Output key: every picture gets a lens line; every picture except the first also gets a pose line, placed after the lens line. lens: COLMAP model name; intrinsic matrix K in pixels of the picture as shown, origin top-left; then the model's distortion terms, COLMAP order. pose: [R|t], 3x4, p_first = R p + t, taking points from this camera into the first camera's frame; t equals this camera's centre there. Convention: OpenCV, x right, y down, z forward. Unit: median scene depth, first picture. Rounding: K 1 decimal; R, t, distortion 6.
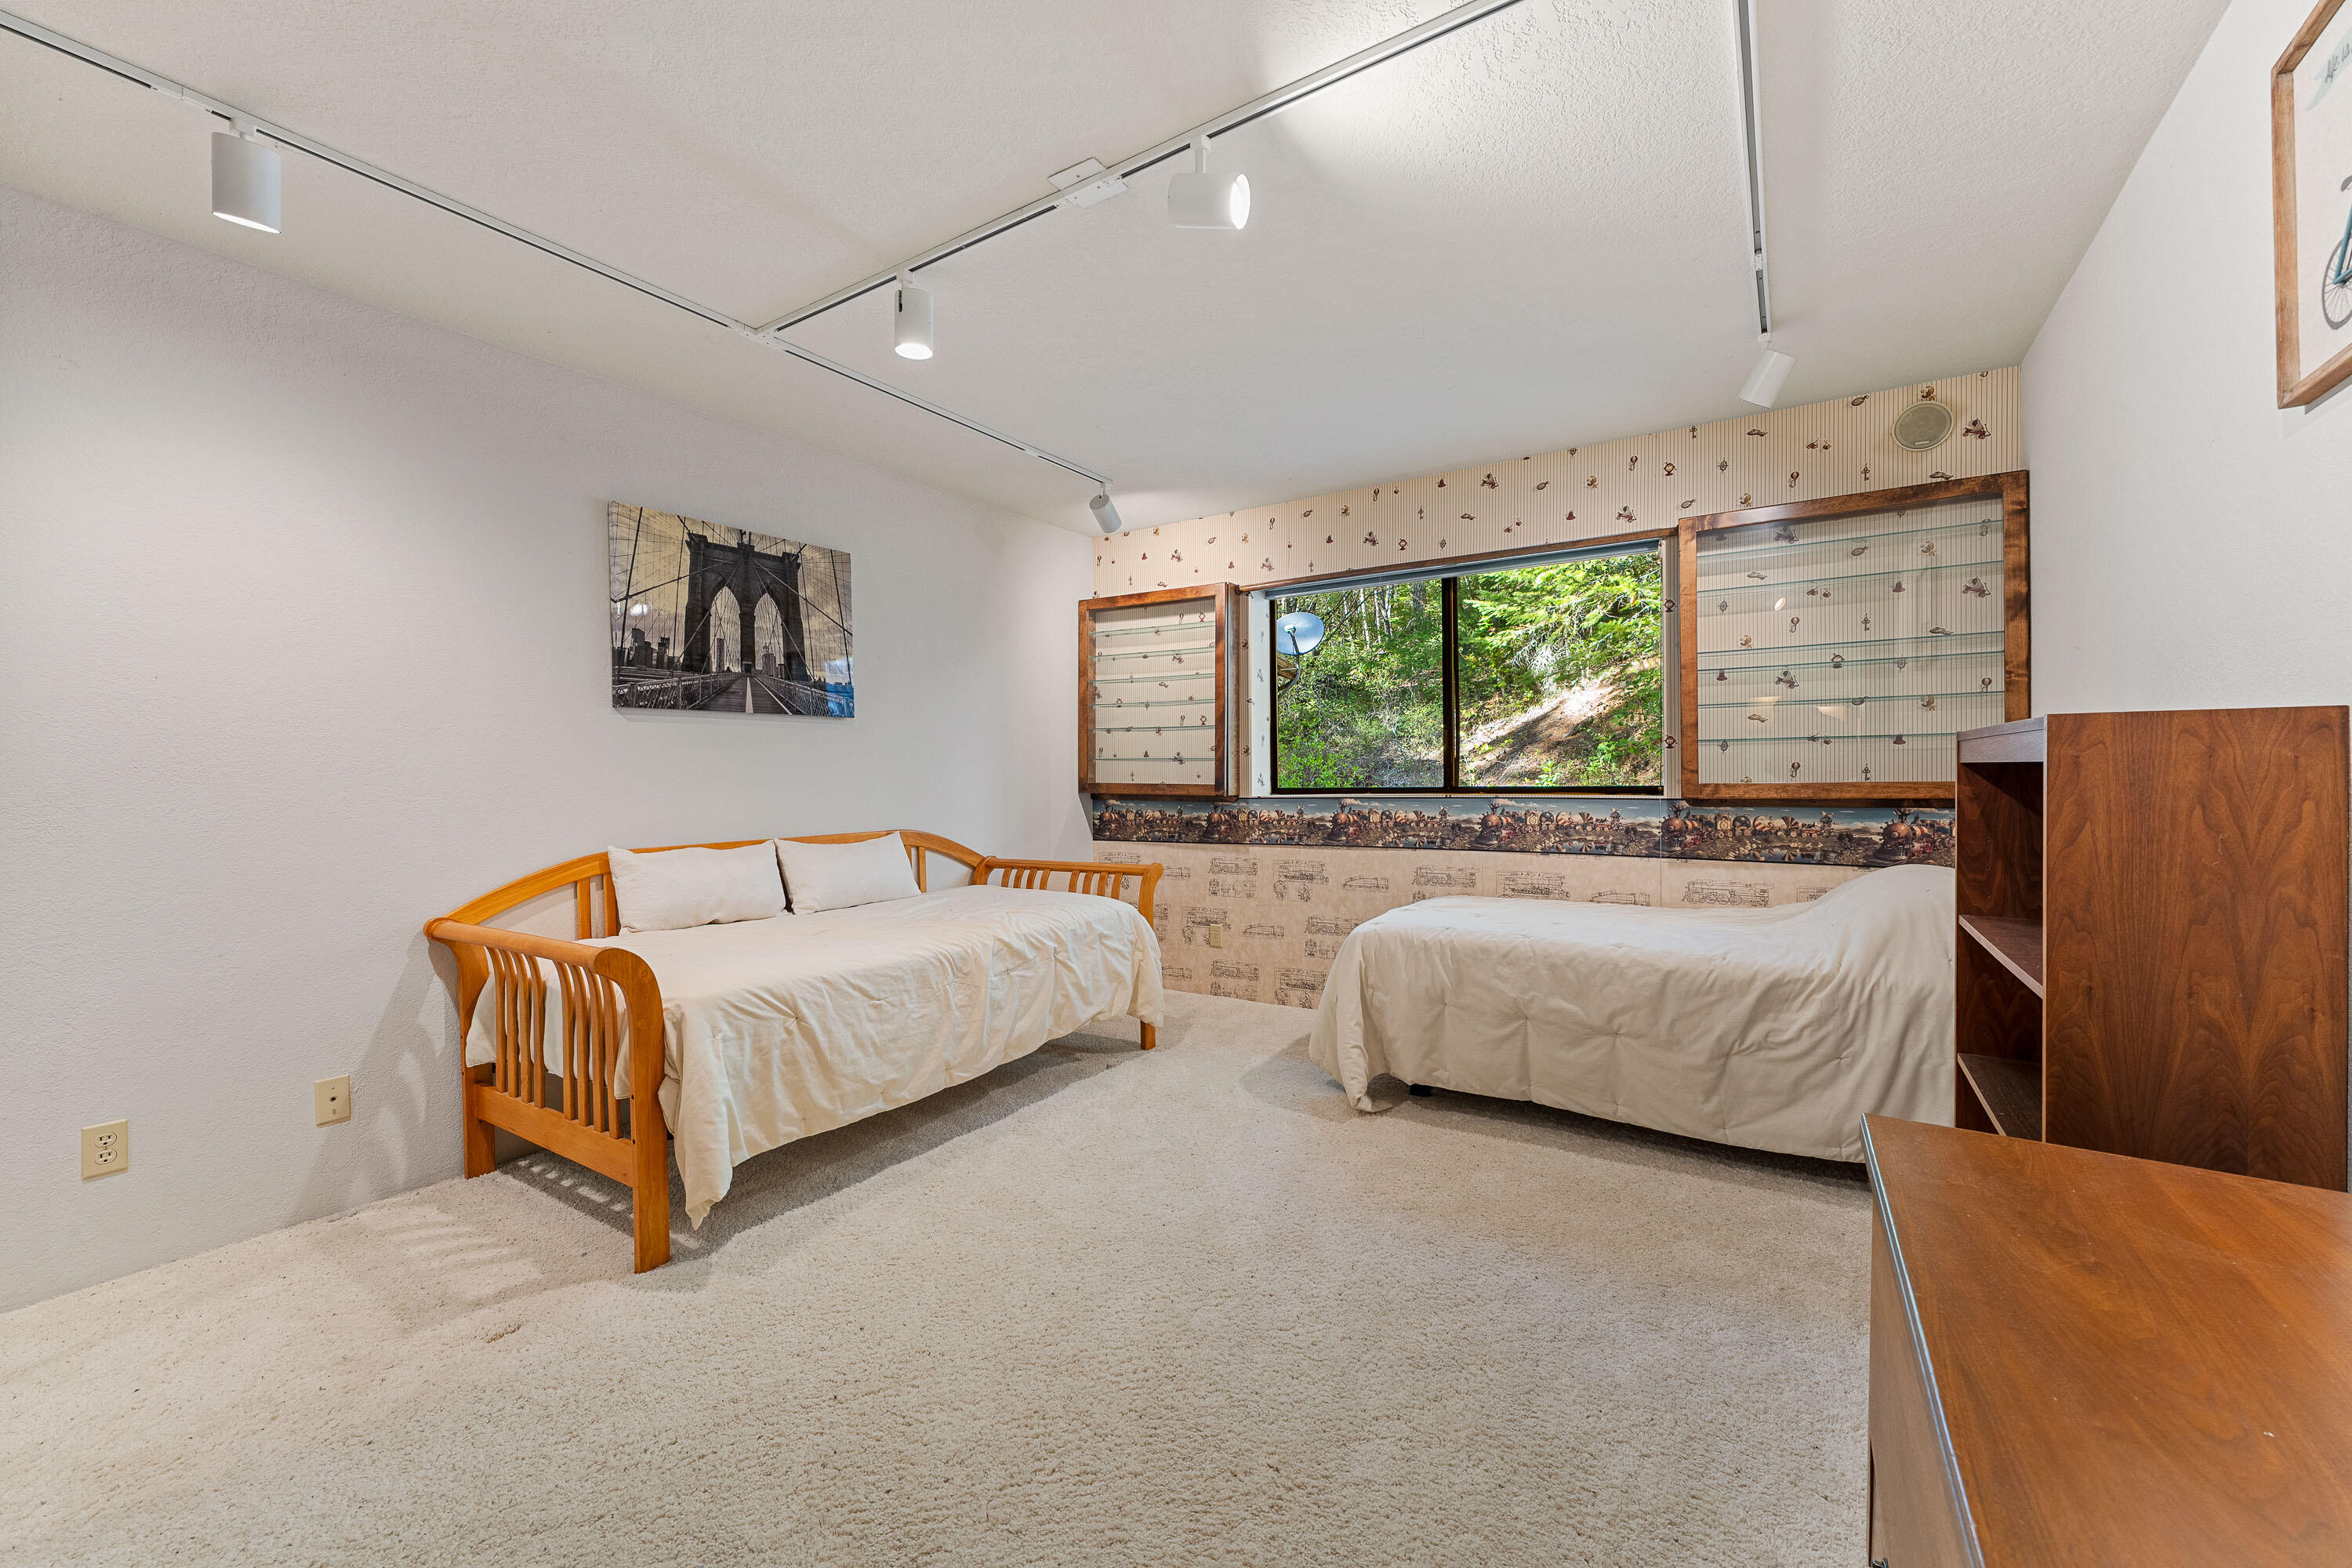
lens RADIAL K [[937.0, 0, 1181.1], [0, 937.0, 784.2], [0, 0, 1]] dist [0.000806, 0.000033]
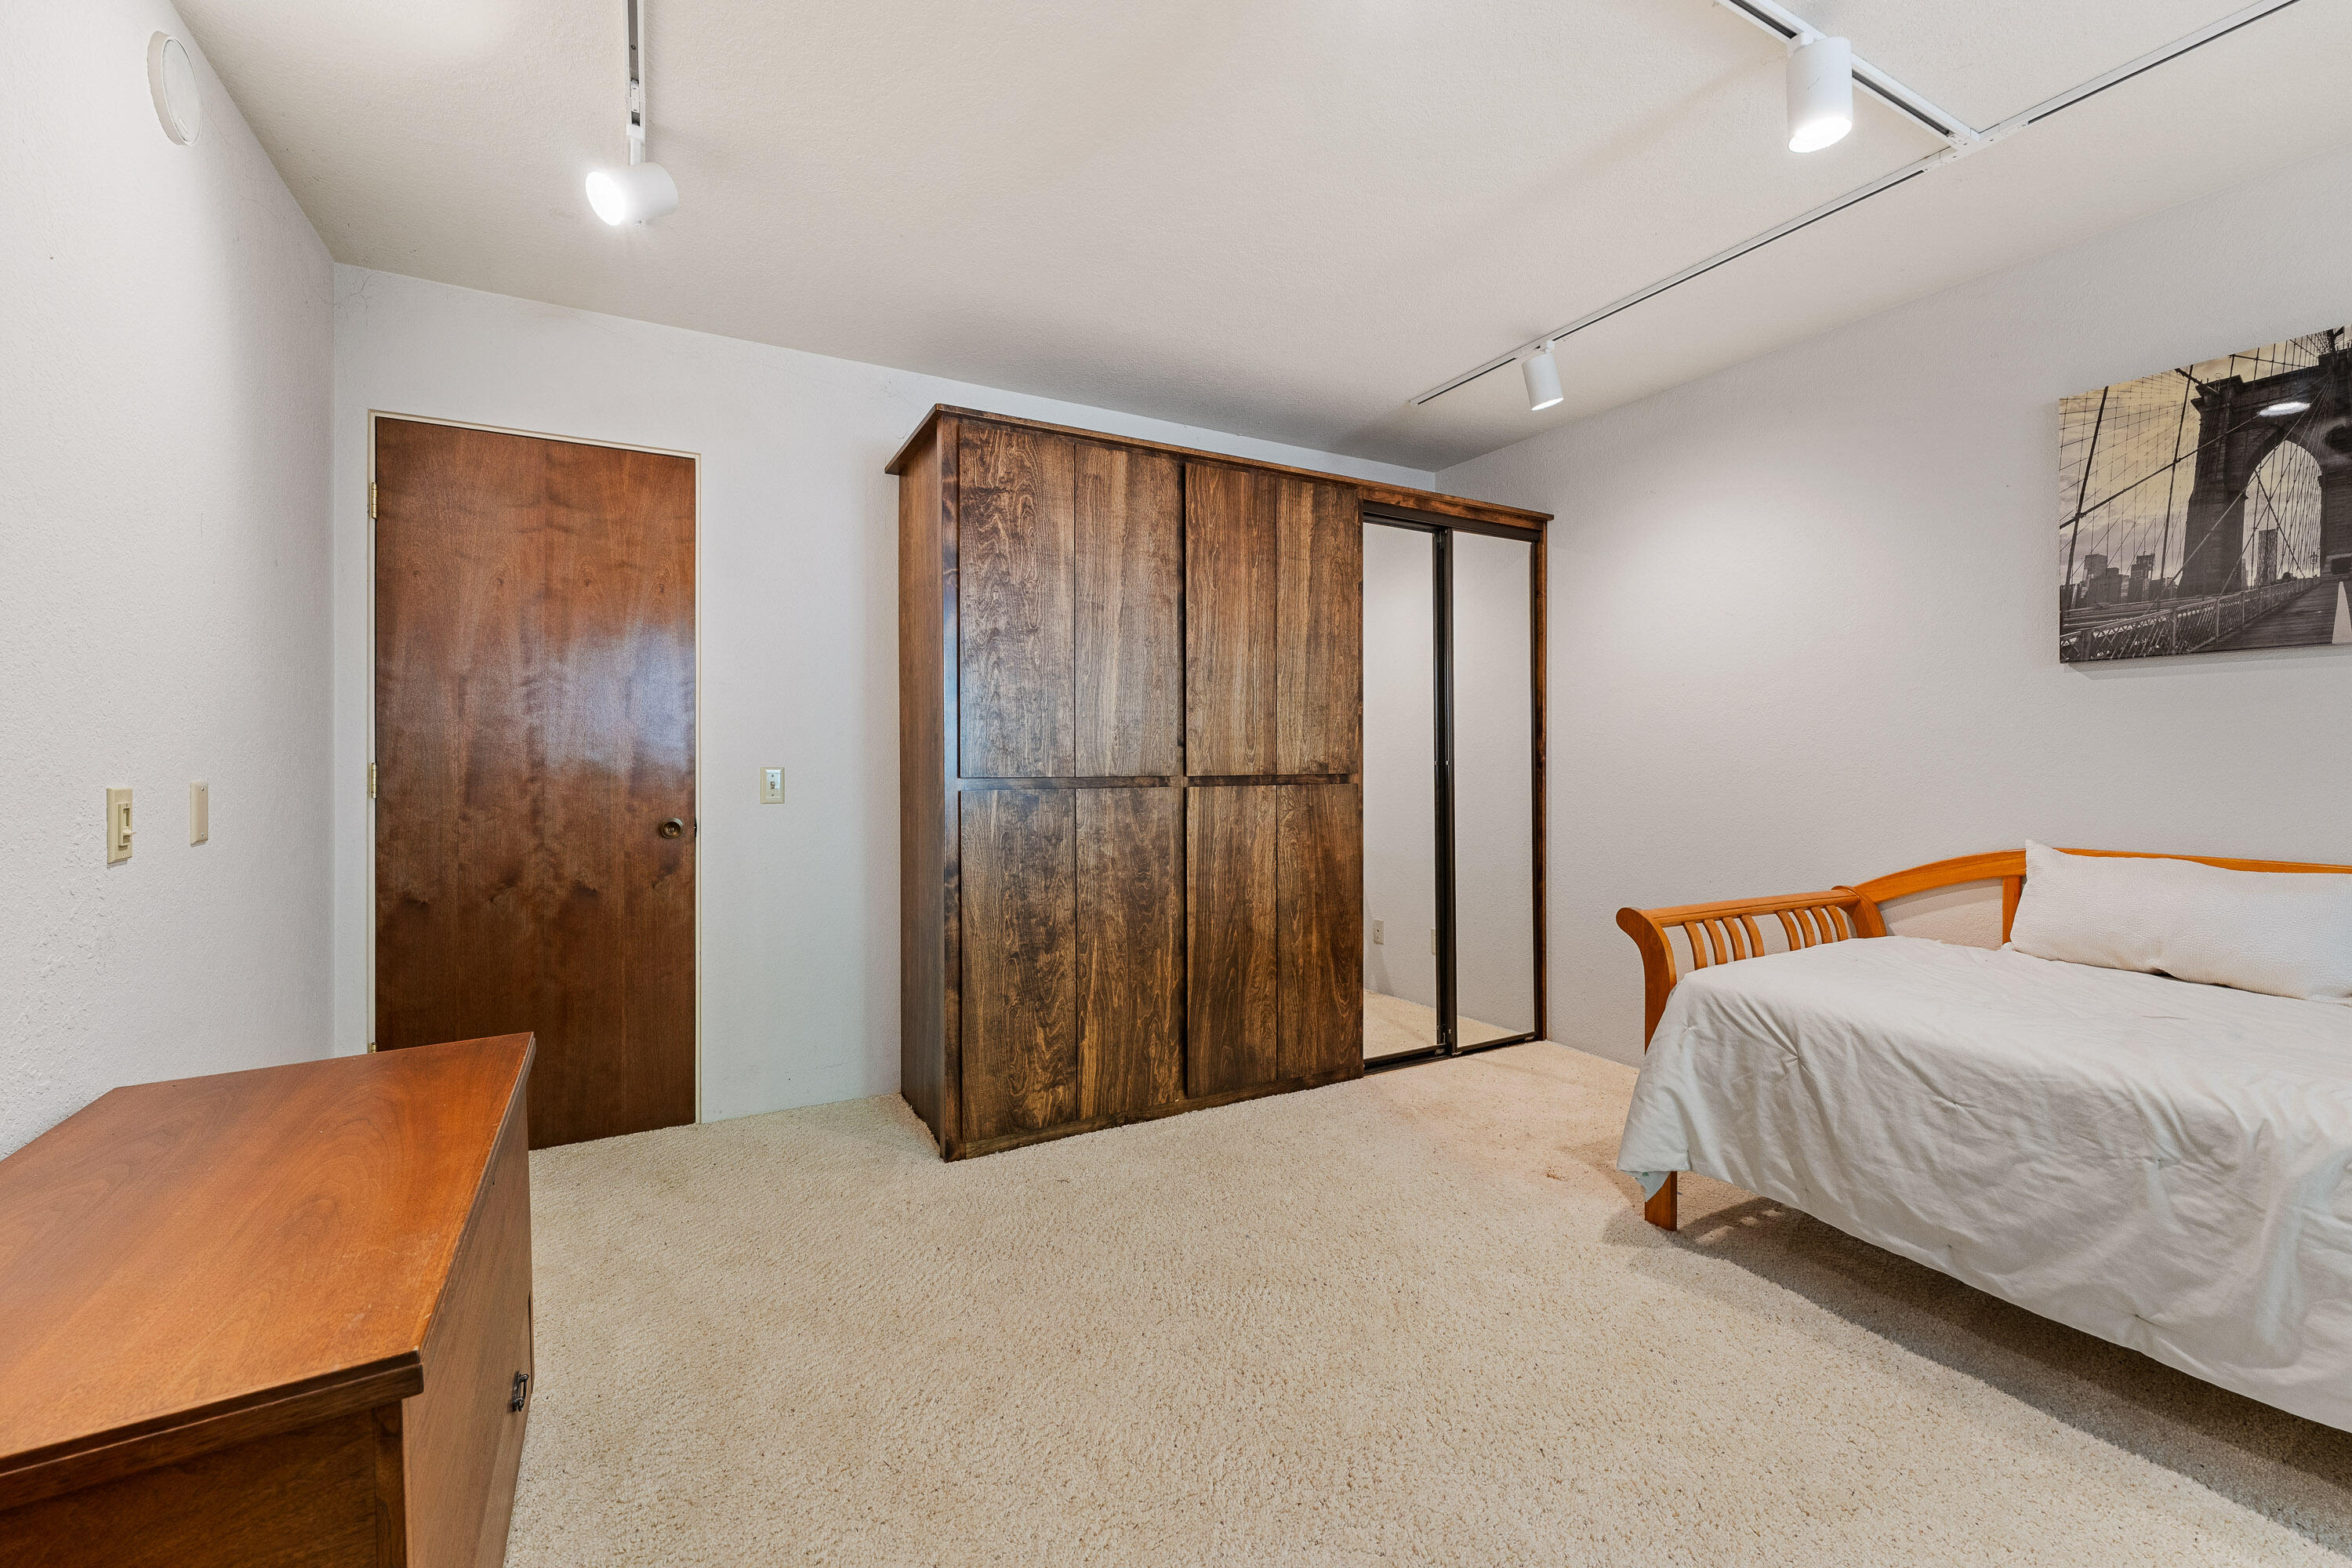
lens RADIAL K [[937.0, 0, 1181.3], [0, 937.0, 768.4], [0, 0, 1]] dist [0.000806, 0.000033]
pose [[-0.455752, 0.020332, -0.889874, 0.418345], [-0.007602, 0.999614, 0.026733, -0.010488], [0.890074, 0.018949, -0.455422, 0.700248]]
